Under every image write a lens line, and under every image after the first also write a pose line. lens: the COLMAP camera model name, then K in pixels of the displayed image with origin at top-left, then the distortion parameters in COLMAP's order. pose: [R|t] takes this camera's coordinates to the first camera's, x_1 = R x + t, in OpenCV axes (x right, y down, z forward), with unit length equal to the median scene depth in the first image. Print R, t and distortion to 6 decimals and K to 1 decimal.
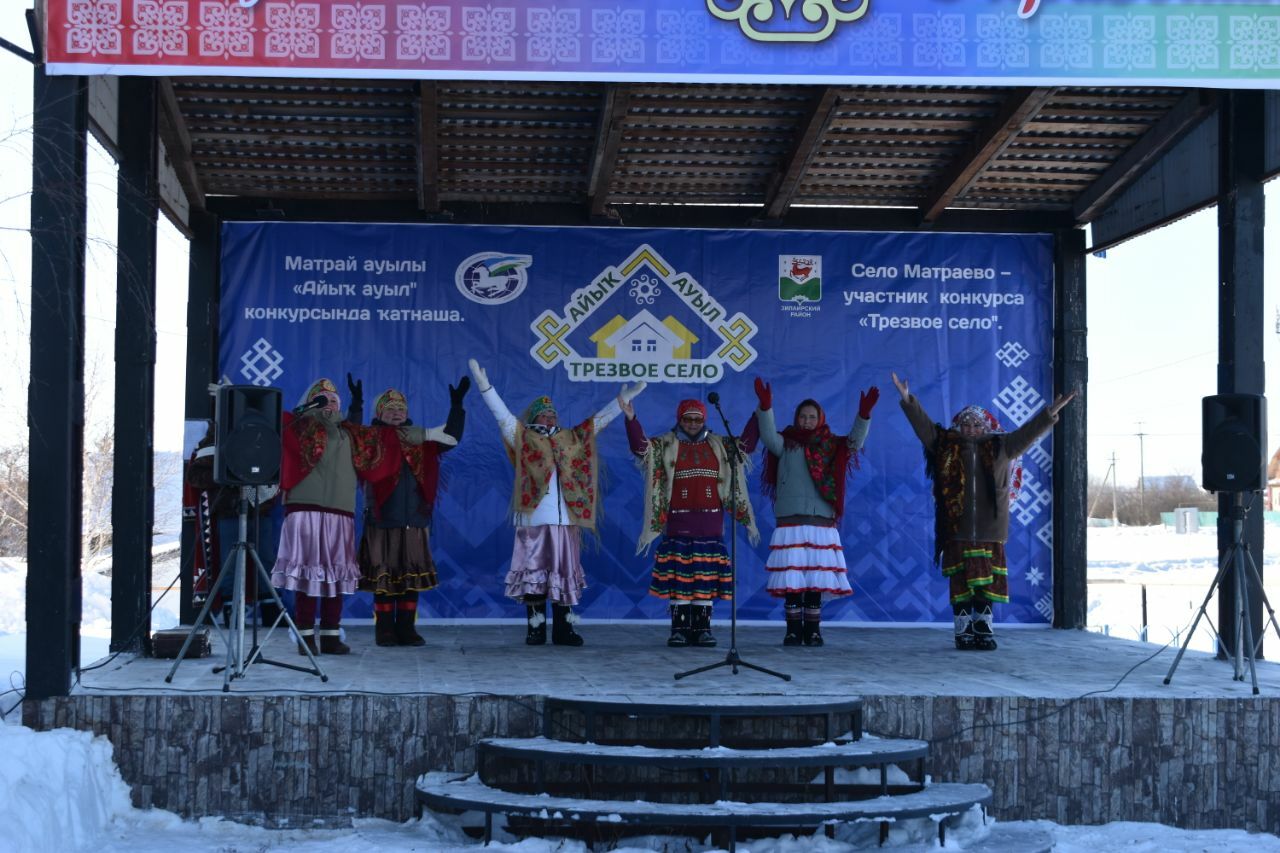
lens RADIAL K [[2994.7, 0, 637.2], [0, 2994.7, 411.9], [0, 0, 1]] dist [0.020507, 0.200117]
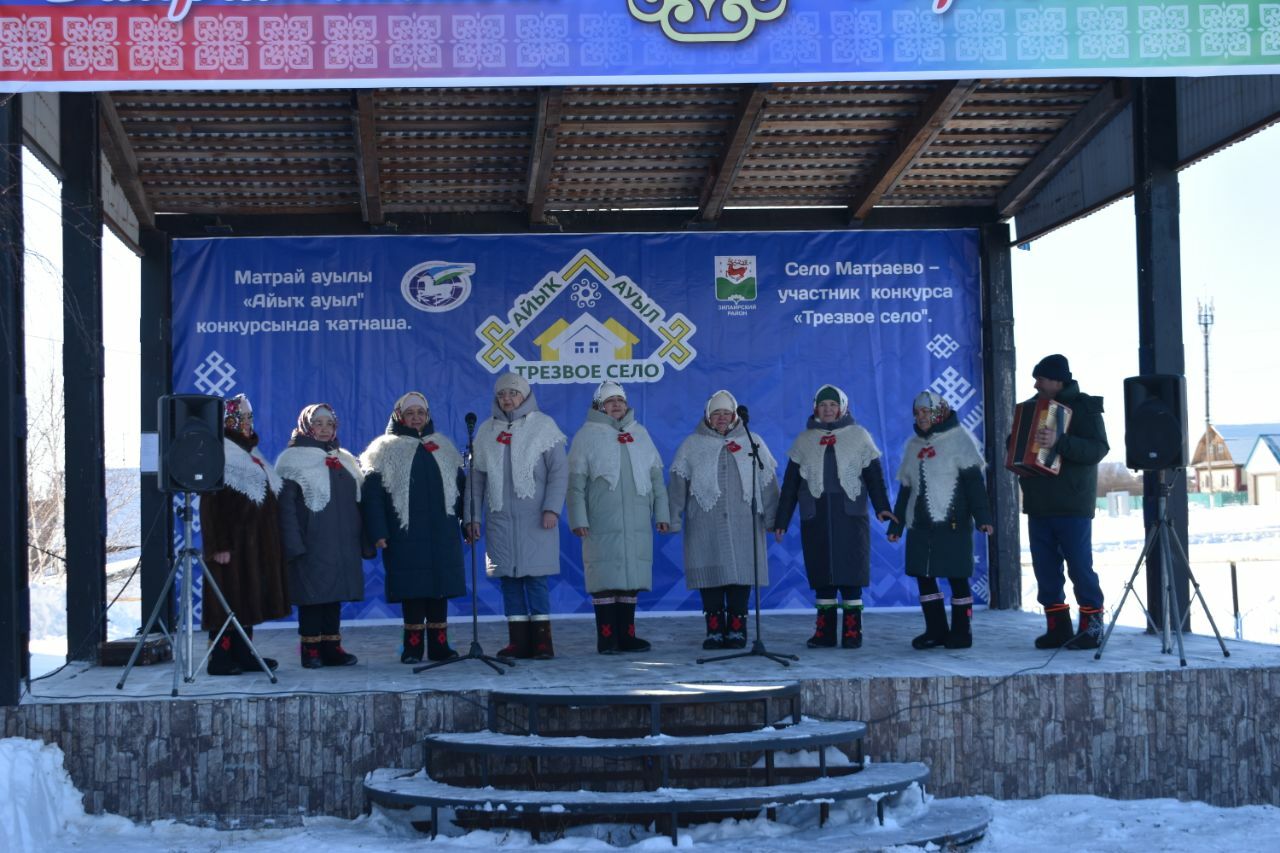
lens RADIAL K [[2834.9, 0, 676.8], [0, 2834.9, 412.0], [0, 0, 1]] dist [0.009352, 0.107142]
pose [[0.999207, -0.029563, 0.026691, 0.006671], [0.029618, 0.999560, -0.001655, 0.002543], [-0.026630, 0.002444, 0.999642, 0.023533]]
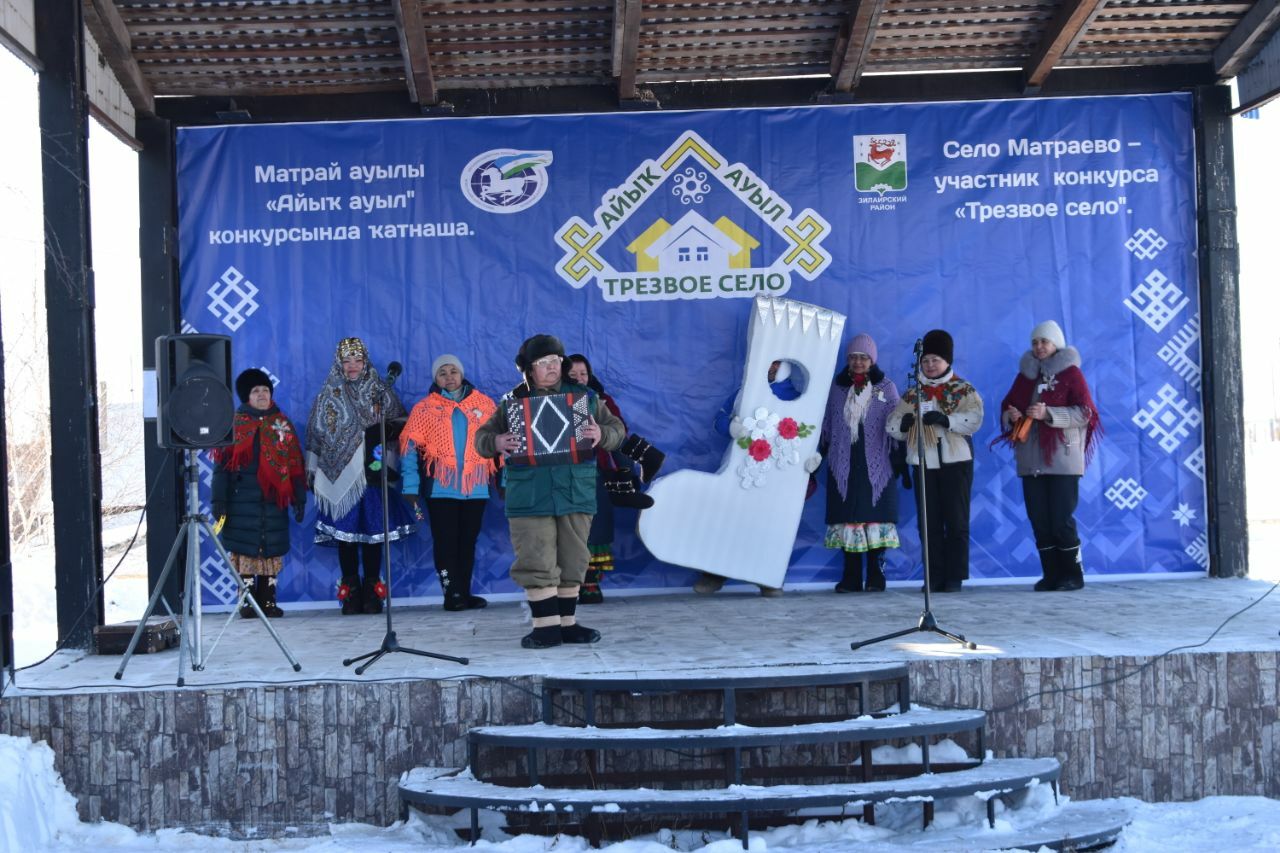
lens RADIAL K [[4066.9, 0, 577.6], [0, 4066.9, 462.6], [0, 0, 1]] dist [0.171603, 0.133201]
pose [[0.997270, -0.042887, -0.060113, 0.035484], [0.045029, 0.998381, 0.034742, -0.005313], [0.058526, -0.037354, 0.997587, -0.119724]]
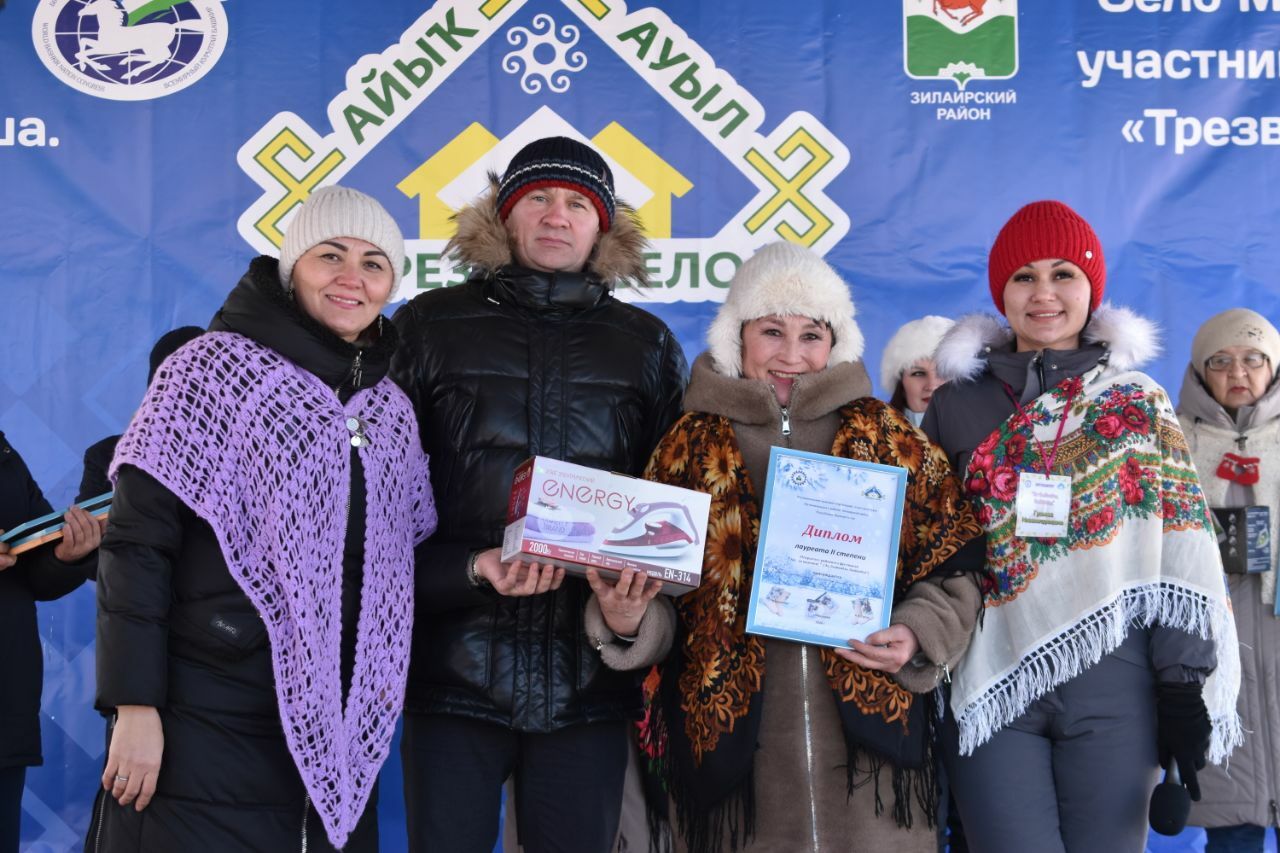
lens RADIAL K [[2968.9, 0, 706.0], [0, 2968.9, 443.8], [0, 0, 1]] dist [0.023727, 0.108169]
pose [[0.999660, -0.018528, -0.018327, 0.028617], [0.018117, 0.999586, -0.022360, 0.016297], [0.018733, 0.022020, 0.999582, 0.633622]]
